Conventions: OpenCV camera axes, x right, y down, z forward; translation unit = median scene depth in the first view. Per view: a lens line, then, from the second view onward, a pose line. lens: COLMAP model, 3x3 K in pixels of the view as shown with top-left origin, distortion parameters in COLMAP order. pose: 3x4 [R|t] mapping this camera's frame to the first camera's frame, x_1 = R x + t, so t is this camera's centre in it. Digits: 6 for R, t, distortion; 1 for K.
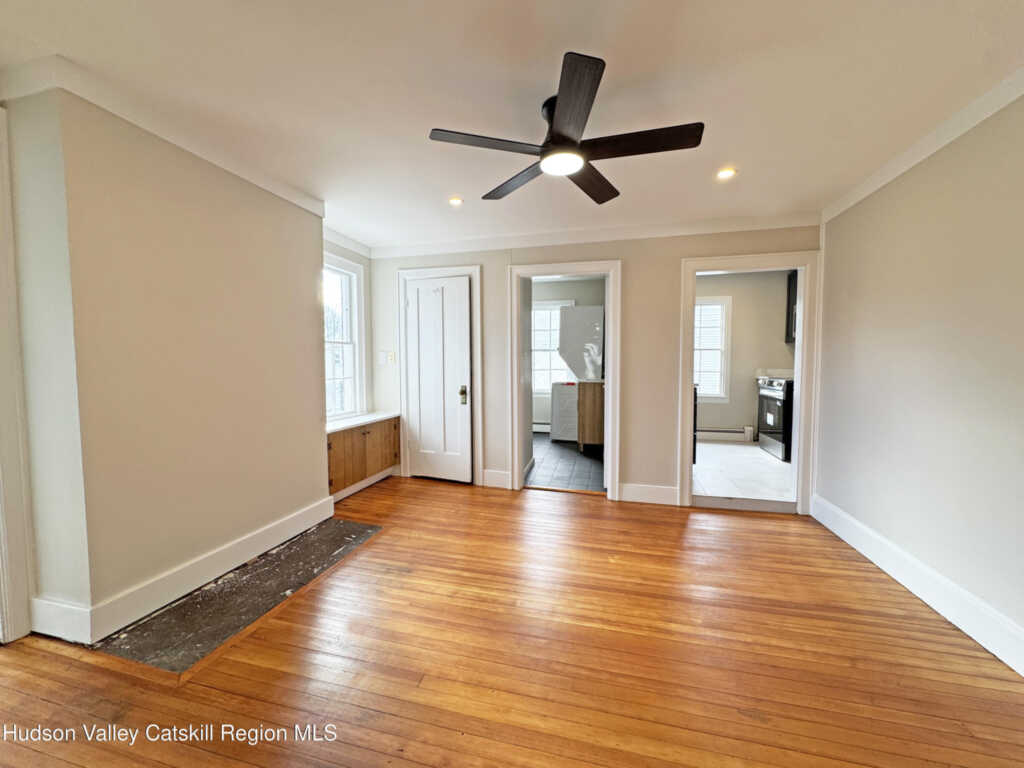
lens RADIAL K [[409.1, 0, 514.0], [0, 409.1, 384.7], [0, 0, 1]] dist [-0.001081, -0.000728]
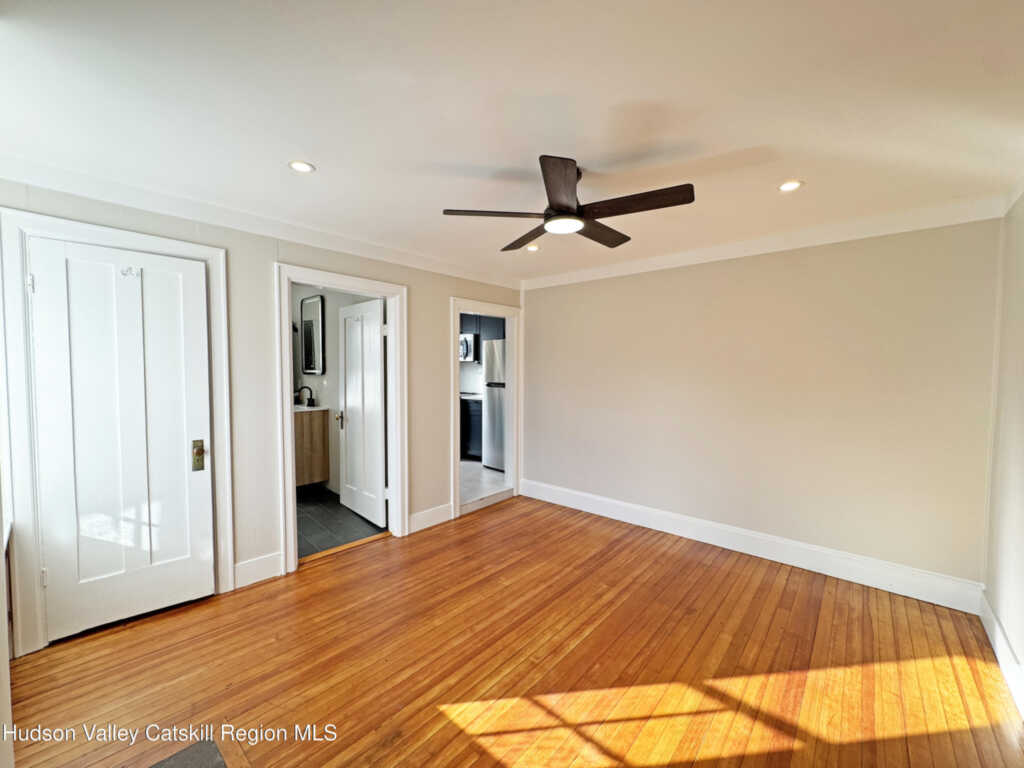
lens RADIAL K [[409.1, 0, 511.2], [0, 409.1, 384.4], [0, 0, 1]] dist [-0.001081, -0.000728]
pose [[0.458838, -0.031830, 0.887950, -0.500610], [0.042945, 0.998985, 0.013619, -0.077060], [-0.887482, 0.031884, 0.459739, 0.345236]]
